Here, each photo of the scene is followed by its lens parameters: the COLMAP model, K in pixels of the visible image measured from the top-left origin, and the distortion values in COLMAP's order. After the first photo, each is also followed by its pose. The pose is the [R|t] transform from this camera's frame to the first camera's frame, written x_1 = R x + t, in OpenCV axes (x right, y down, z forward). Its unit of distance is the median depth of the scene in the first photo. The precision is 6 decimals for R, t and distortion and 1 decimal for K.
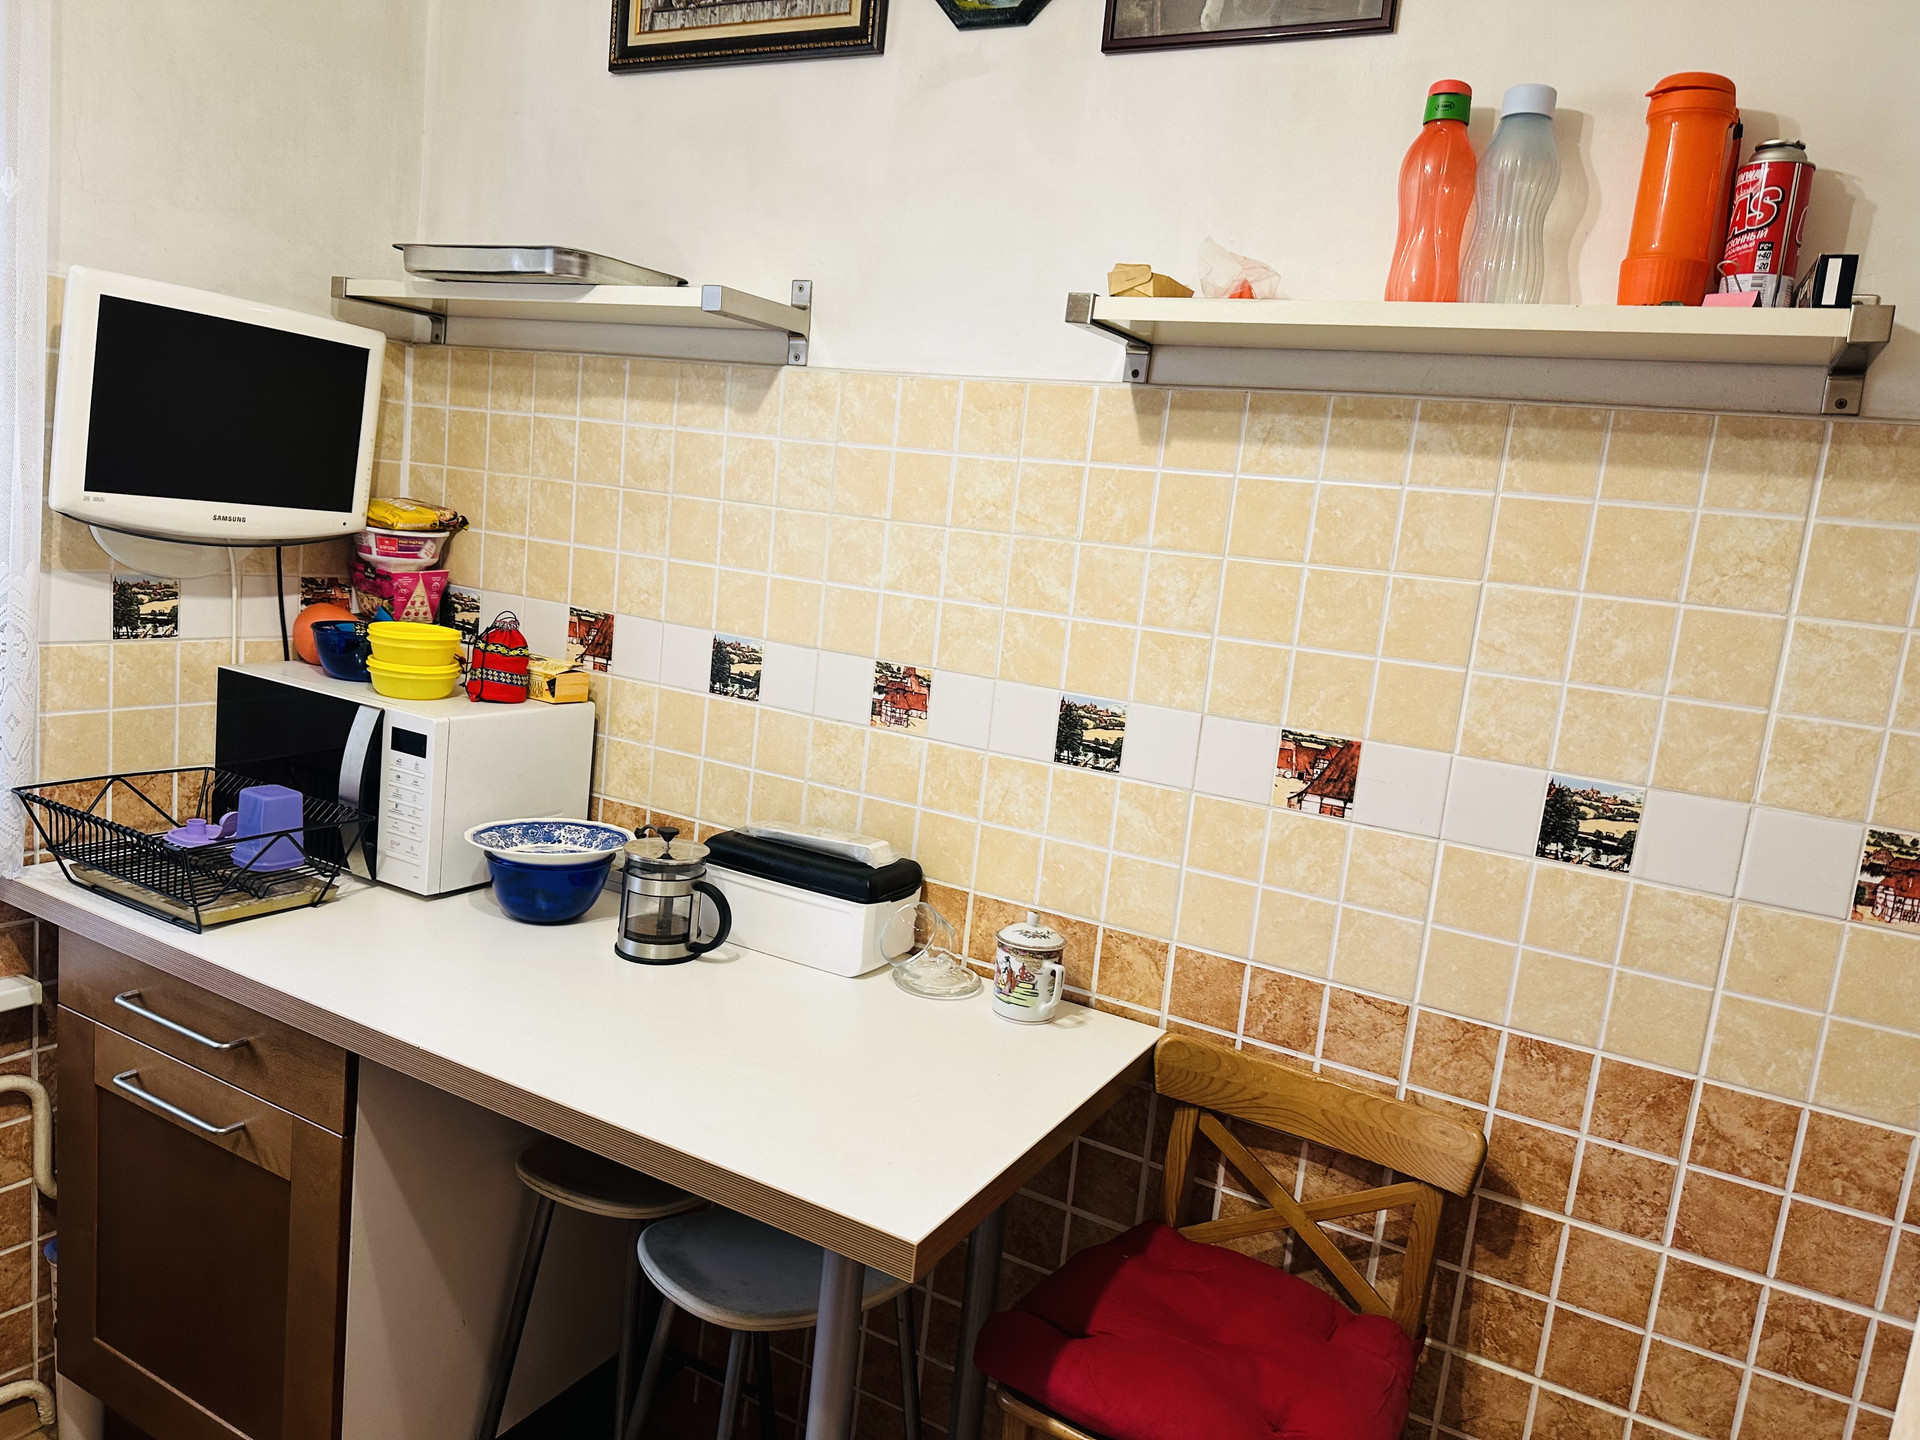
lens RADIAL K [[1345.3, 0, 953.8], [0, 1345.3, 731.1], [0, 0, 1]] dist [0.058686, -0.076110]
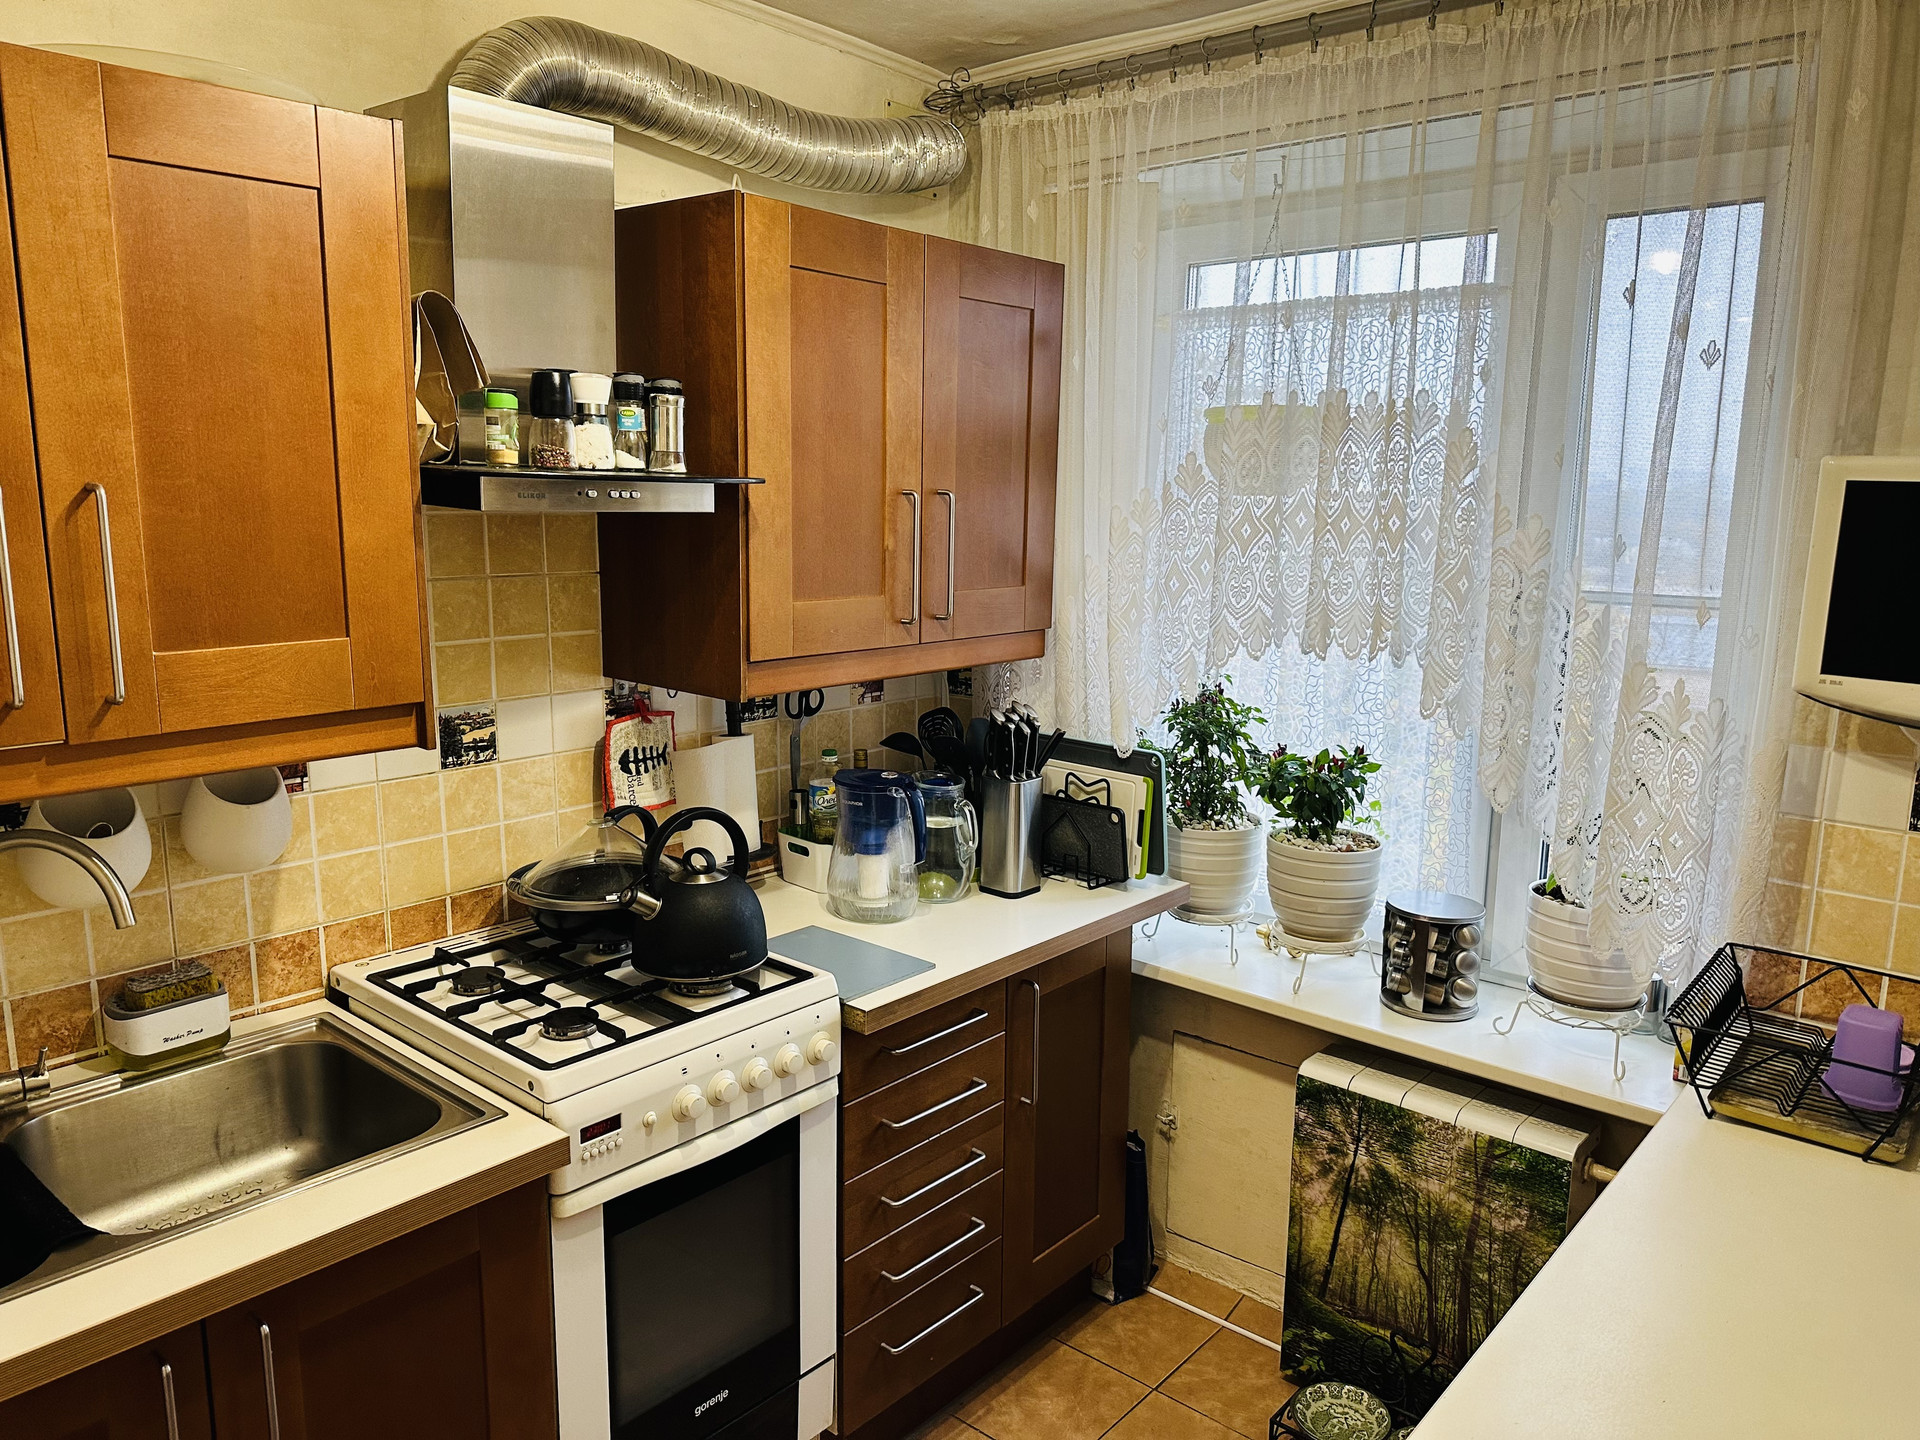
lens RADIAL K [[1345.3, 0, 960.2], [0, 1345.3, 728.2], [0, 0, 1]] dist [0.058686, -0.076110]
pose [[-0.187395, 0.068453, -0.979896, 0.484187], [-0.189933, 0.976218, 0.104519, -0.125197], [0.963747, 0.205701, -0.169937, 0.580640]]
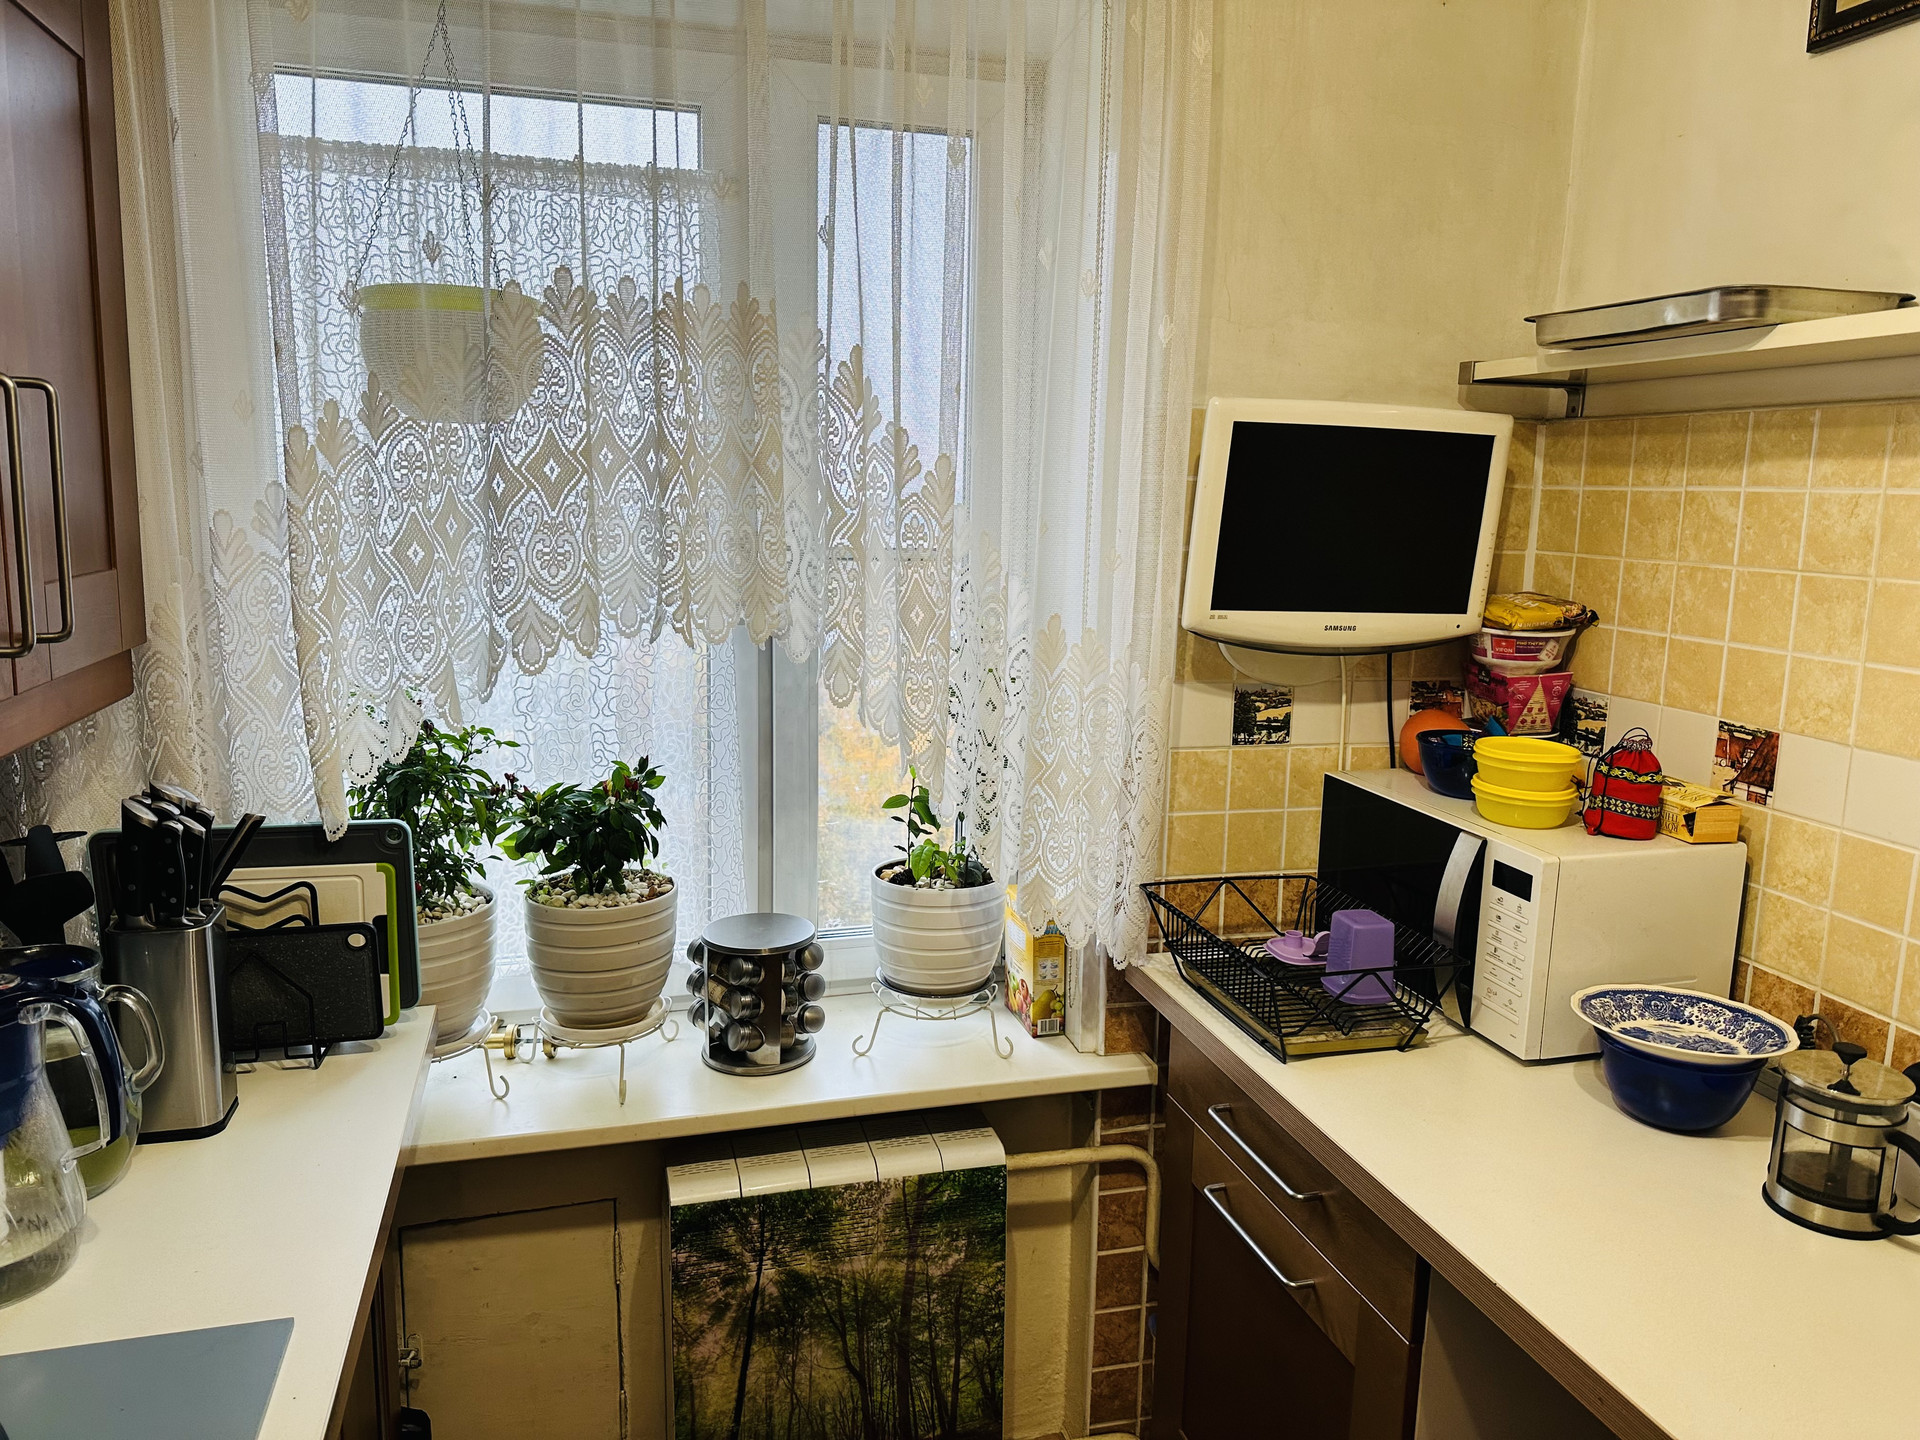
lens RADIAL K [[1345.3, 0, 991.5], [0, 1345.3, 710.7], [0, 0, 1]] dist [0.058686, -0.076110]
pose [[0.718572, 0.025718, -0.694977, -0.041688], [-0.061172, 0.997780, -0.026326, -0.063100], [0.692757, 0.061430, 0.718550, 0.147633]]
